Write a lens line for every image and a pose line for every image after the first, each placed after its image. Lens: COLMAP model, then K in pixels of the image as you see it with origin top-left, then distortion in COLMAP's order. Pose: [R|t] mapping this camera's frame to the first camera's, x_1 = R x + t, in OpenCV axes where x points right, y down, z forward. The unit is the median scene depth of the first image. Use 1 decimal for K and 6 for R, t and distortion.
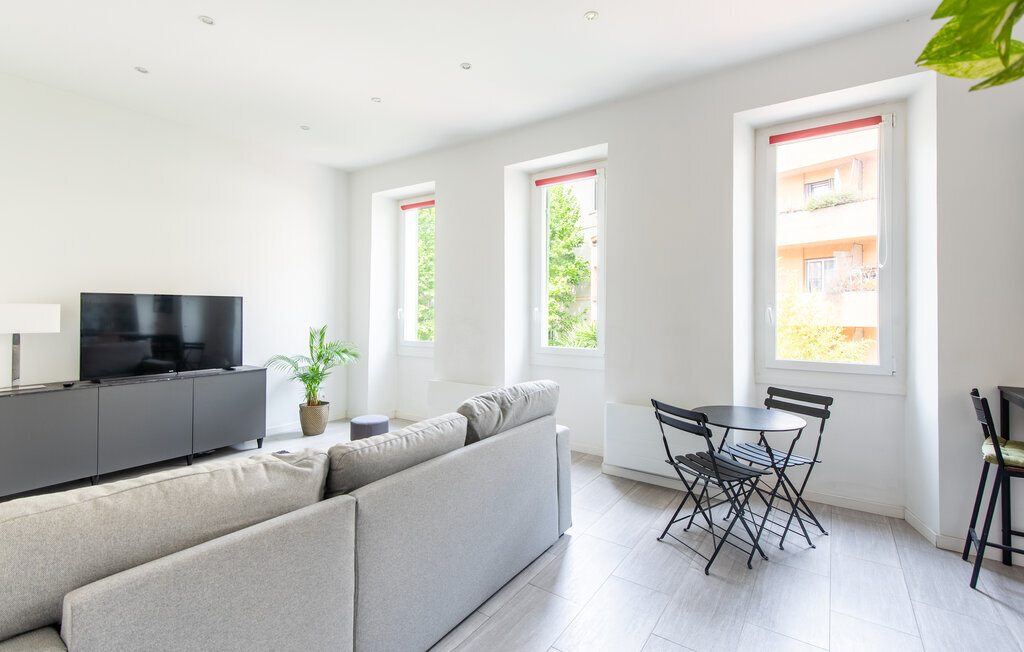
lens RADIAL K [[454.5, 0, 515.6], [0, 454.5, 307.8], [0, 0, 1]] dist [0.028838, -0.011712]
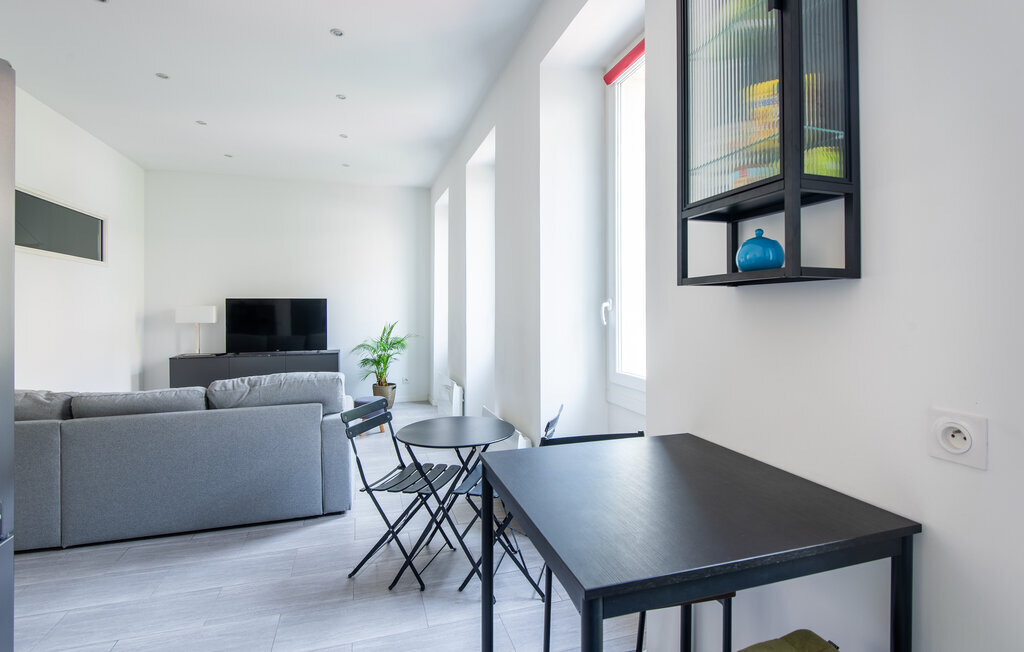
lens RADIAL K [[481.5, 0, 514.5], [0, 481.5, 305.9], [0, 0, 1]] dist [0.003750, -0.008469]
pose [[0.793399, -0.006941, -0.608663, 0.897104], [0.010837, 0.999938, 0.002723, -0.000304], [0.608606, -0.008756, 0.793424, 0.271810]]
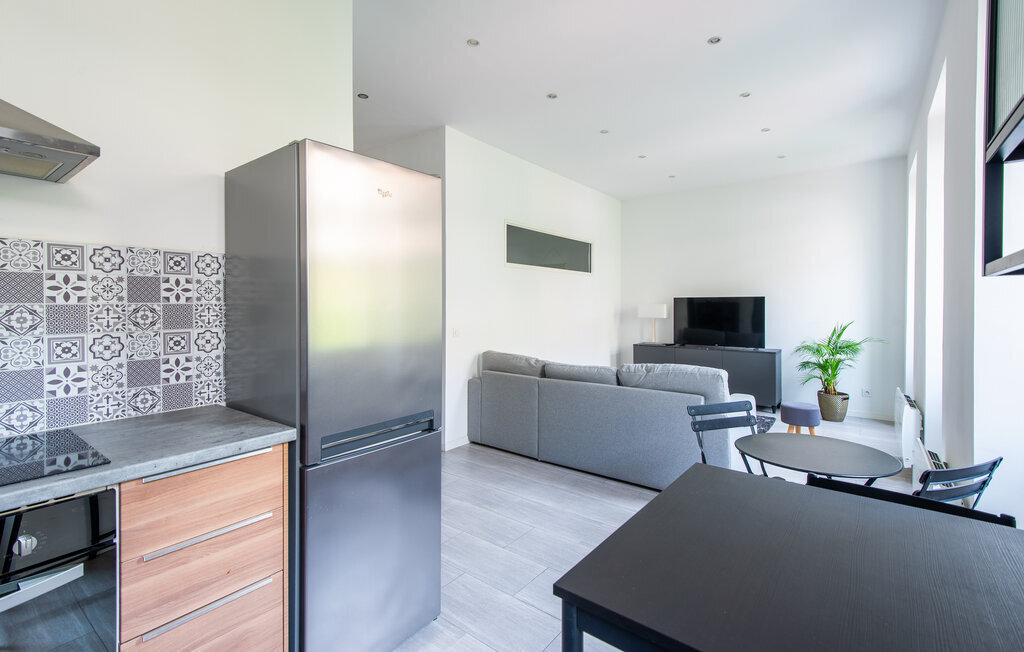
lens RADIAL K [[454.5, 0, 515.6], [0, 454.5, 307.8], [0, 0, 1]] dist [0.028838, -0.011712]
pose [[-0.053711, 0.002365, -0.998554, 0.989170], [0.008514, 0.999962, 0.001910, -0.000370], [0.998520, -0.008399, -0.053729, 0.443234]]
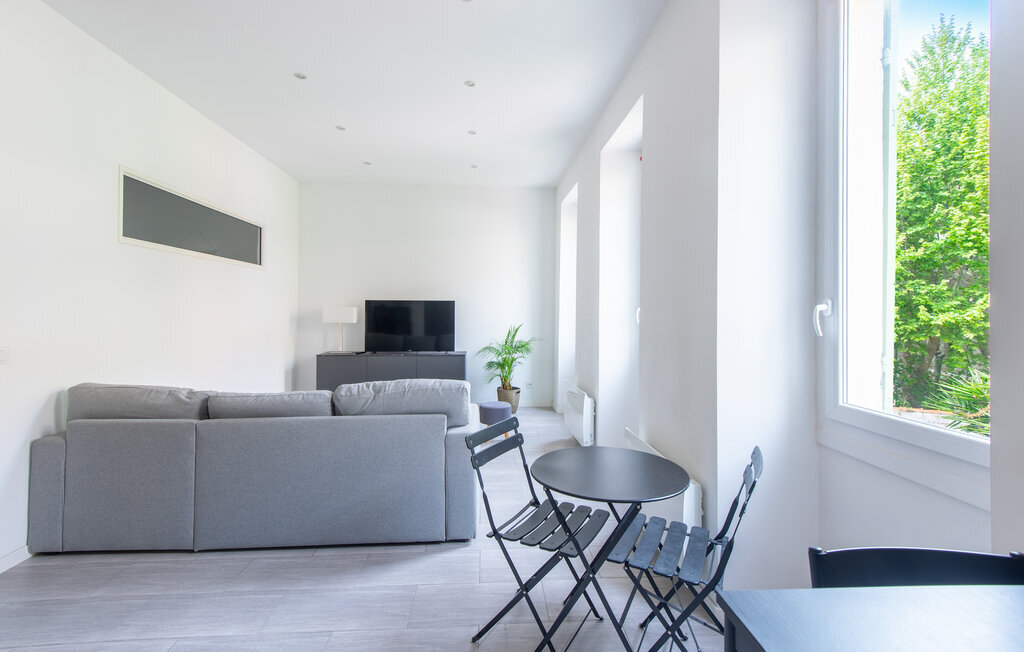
lens RADIAL K [[454.5, 0, 515.6], [0, 454.5, 307.8], [0, 0, 1]] dist [0.028838, -0.011712]
pose [[0.624572, -0.003775, -0.780958, 0.735671], [0.001767, 0.999993, -0.003420, 0.002415], [0.780965, 0.000756, 0.624574, 0.376917]]
